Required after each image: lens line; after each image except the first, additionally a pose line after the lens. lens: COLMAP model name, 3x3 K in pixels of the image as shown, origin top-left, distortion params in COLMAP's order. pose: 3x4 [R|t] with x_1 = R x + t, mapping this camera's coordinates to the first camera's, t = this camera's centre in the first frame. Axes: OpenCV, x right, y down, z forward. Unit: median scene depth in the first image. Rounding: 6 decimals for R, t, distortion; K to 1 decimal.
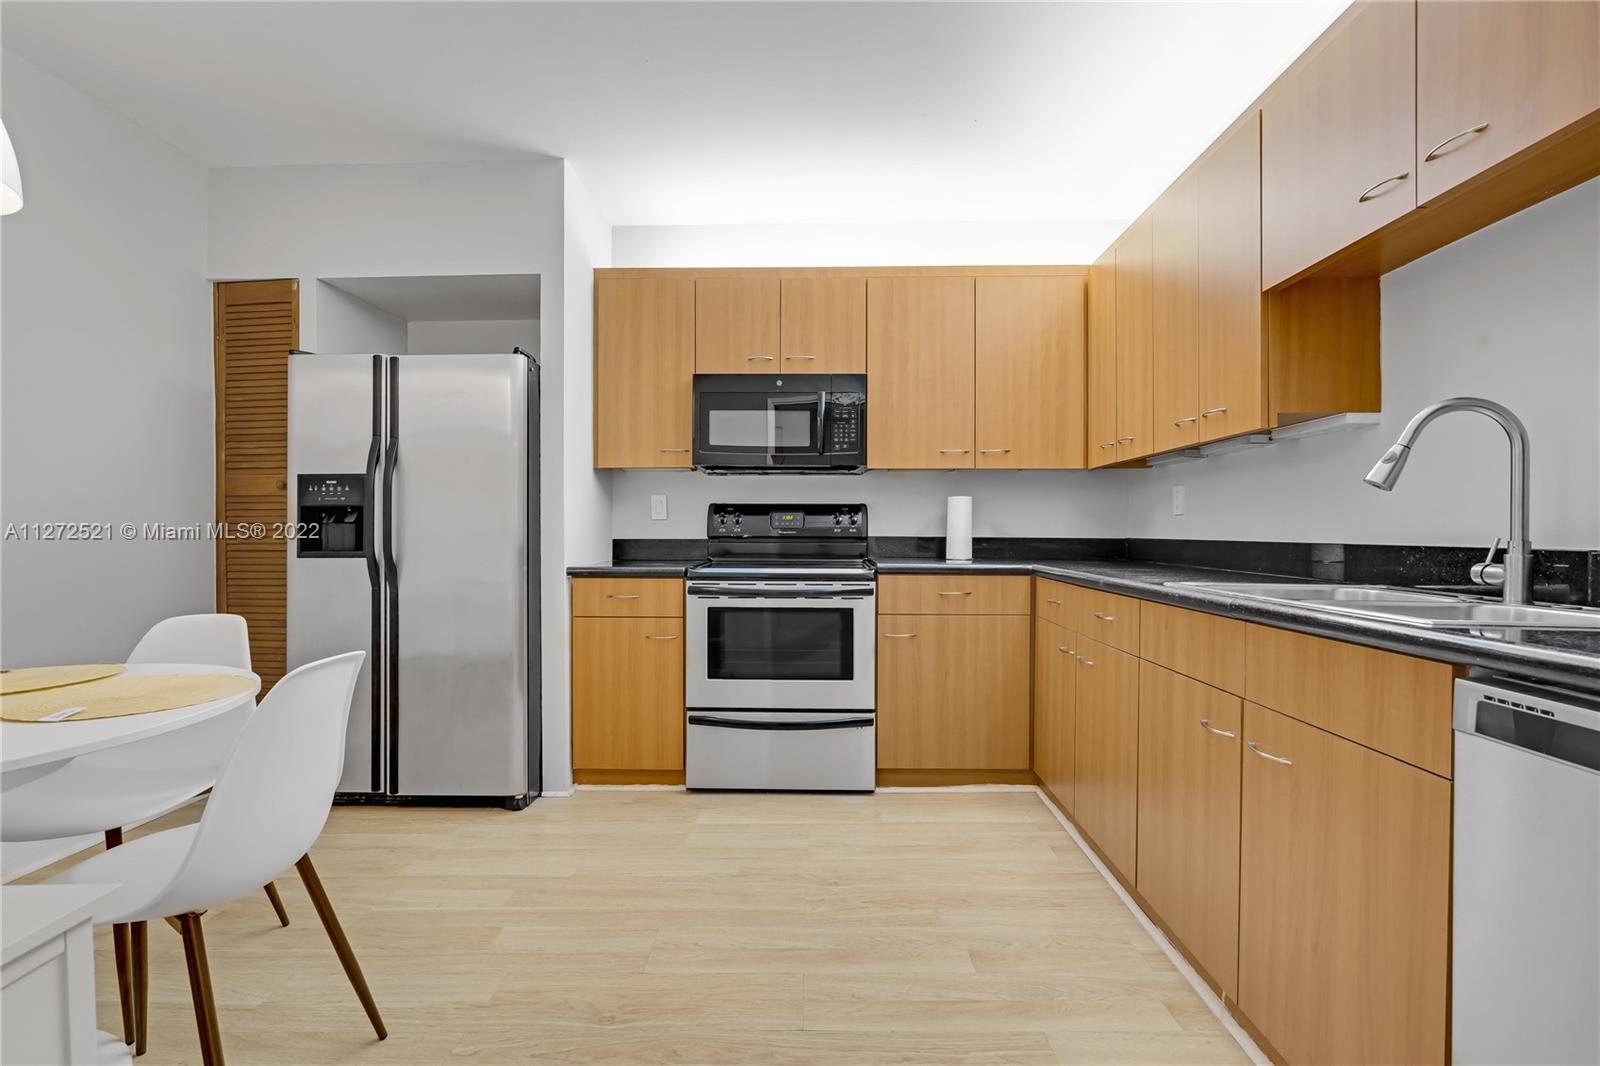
lens RADIAL K [[740.8, 0, 800.0], [0, 740.8, 533.0], [0, 0, 1]] dist [-0.003897, -0.000078]
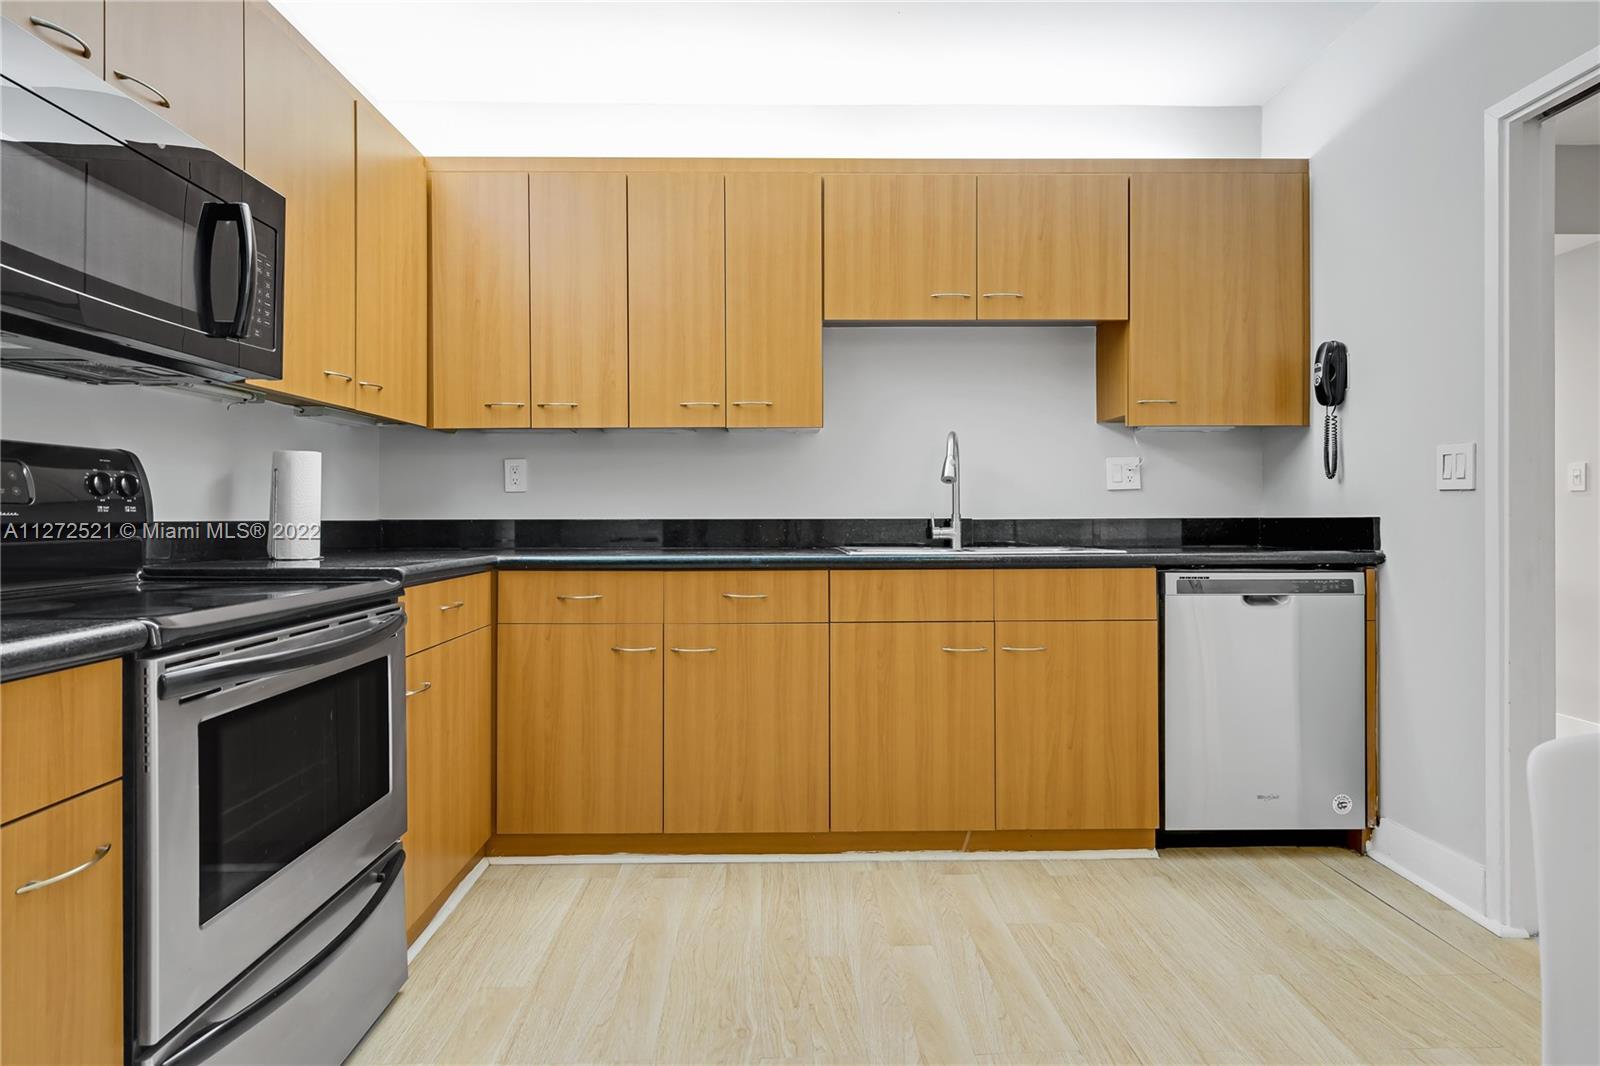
lens RADIAL K [[866.7, 0, 780.2], [0, 866.7, 518.8], [0, 0, 1]] dist [0.003046, 0.001650]
pose [[-0.040656, -0.008962, 0.999133, -0.854999], [0.008280, 0.999922, 0.009306, -0.000227], [-0.999139, 0.008651, -0.040579, 1.147814]]
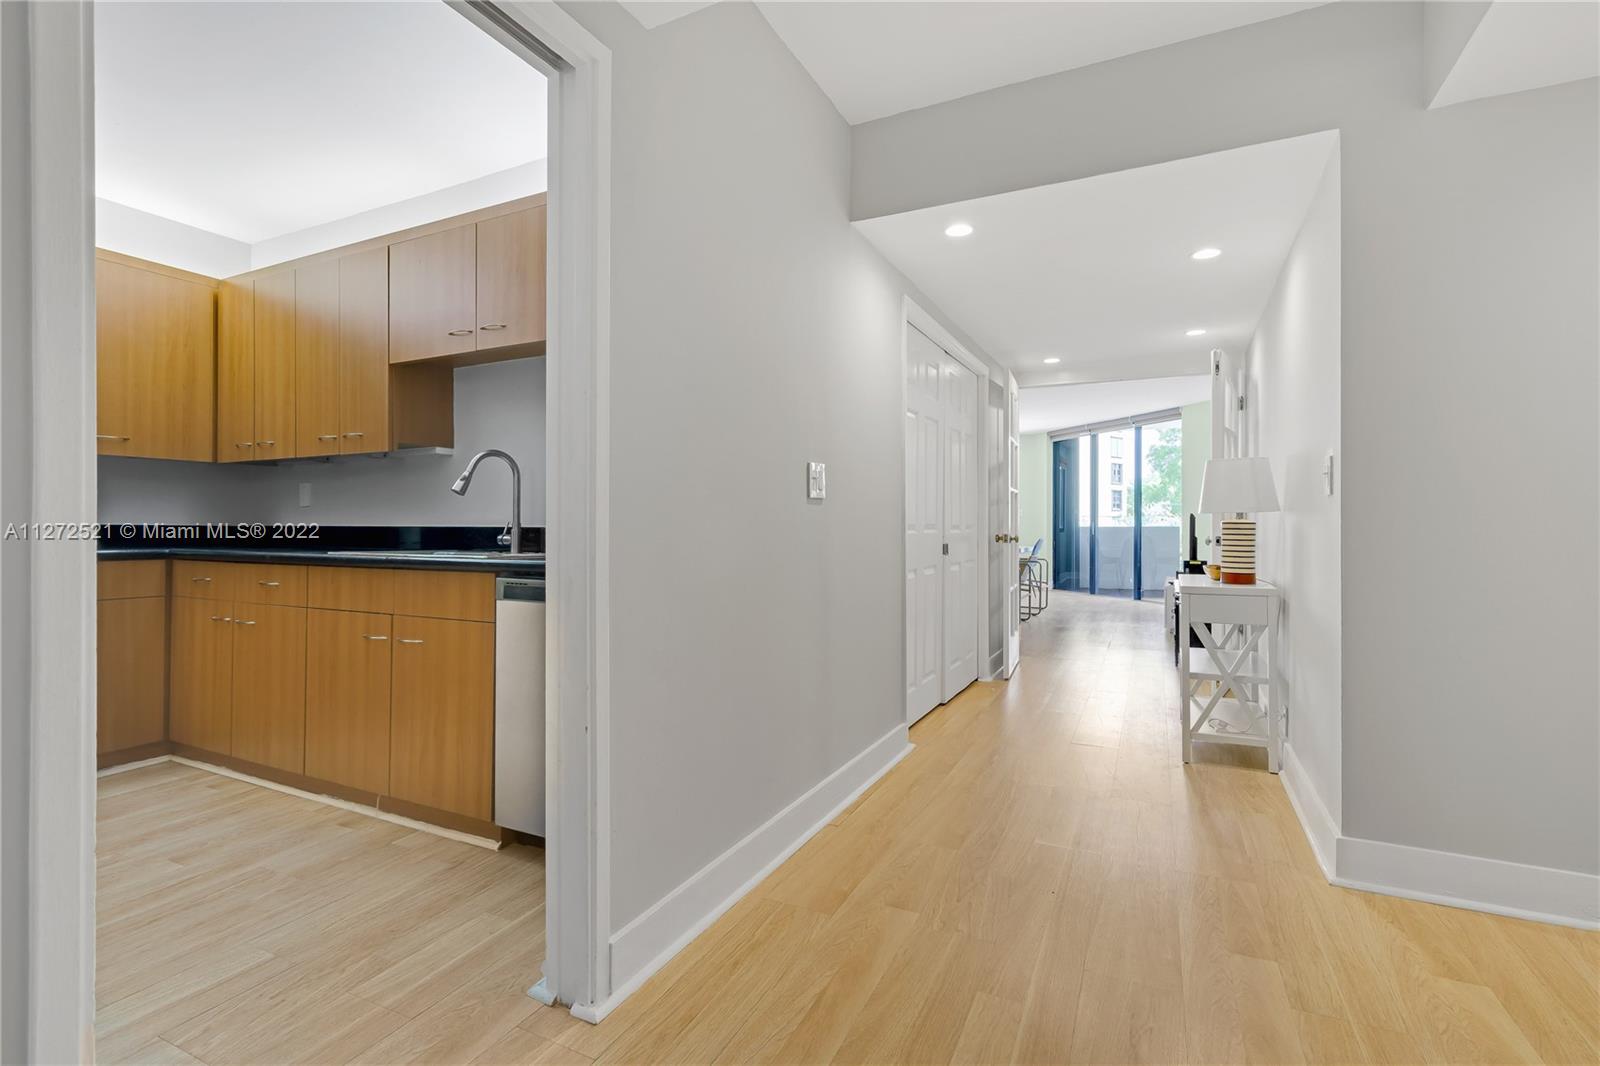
lens RADIAL K [[745.9, 0, 798.5], [0, 745.9, 521.5], [0, 0, 1]] dist [0.001182, 0.000790]
pose [[0.421734, 0.005393, 0.906704, -0.436280], [0.000939, 0.999979, -0.006385, 0.016205], [-0.906719, 0.003544, 0.421720, -0.443571]]
